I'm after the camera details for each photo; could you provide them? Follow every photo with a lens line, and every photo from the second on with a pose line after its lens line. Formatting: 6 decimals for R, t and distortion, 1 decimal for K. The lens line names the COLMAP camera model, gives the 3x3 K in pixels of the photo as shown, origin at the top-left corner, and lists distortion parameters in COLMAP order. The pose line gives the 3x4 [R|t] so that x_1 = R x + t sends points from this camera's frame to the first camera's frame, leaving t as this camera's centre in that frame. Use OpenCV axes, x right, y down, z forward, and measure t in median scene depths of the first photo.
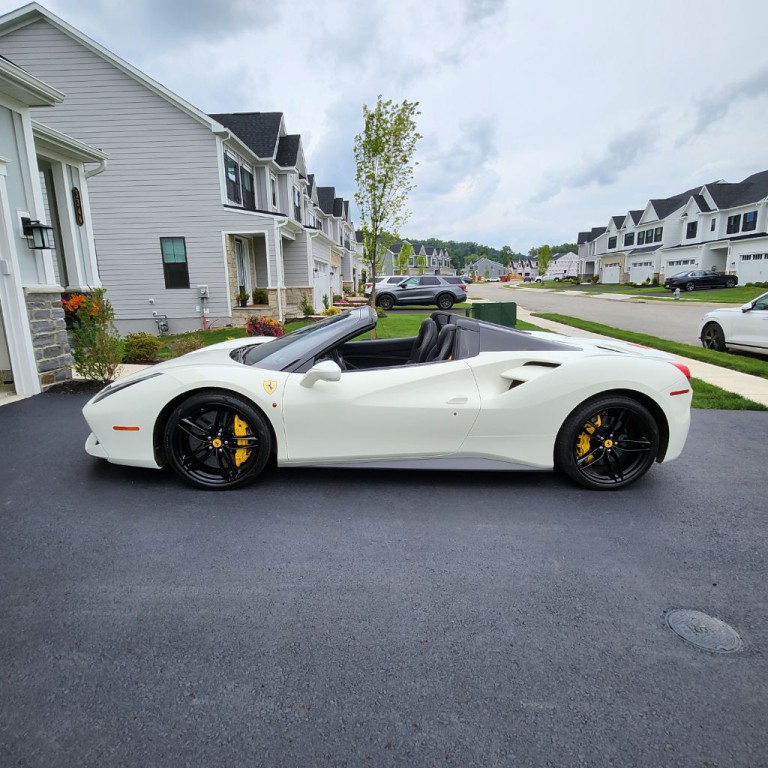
lens RADIAL K [[491.5, 0, 387.9], [0, 491.5, 383.4], [0, 0, 1]] dist [0.005829, -0.002301]
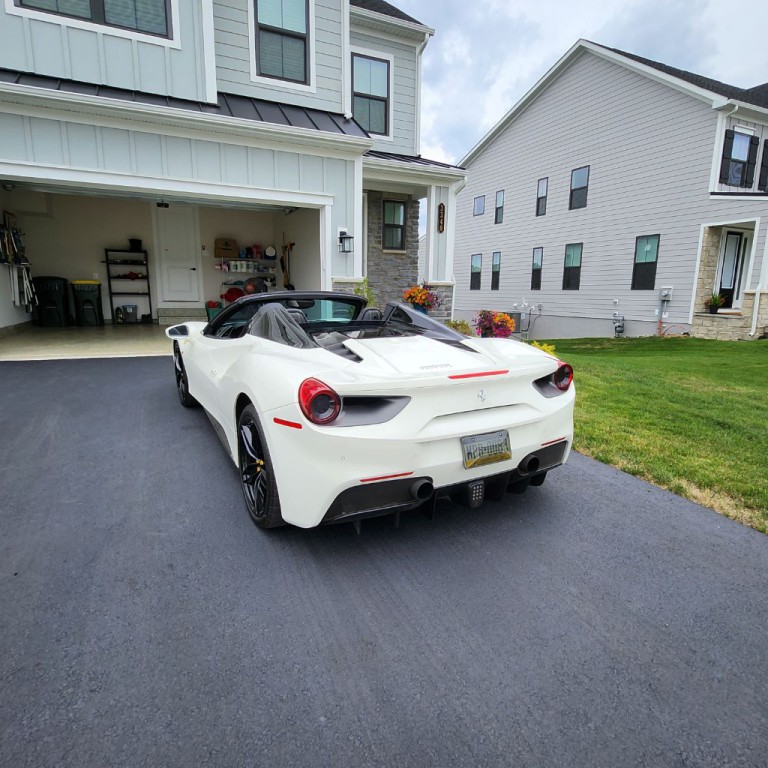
lens RADIAL K [[491.5, 0, 381.6], [0, 491.5, 382.9], [0, 0, 1]] dist [0.005829, -0.002301]
pose [[0.444154, 0.190833, -0.875391, 0.170737], [-0.198990, 0.973662, 0.111293, -0.018880], [0.873573, 0.124763, 0.470429, 0.110540]]
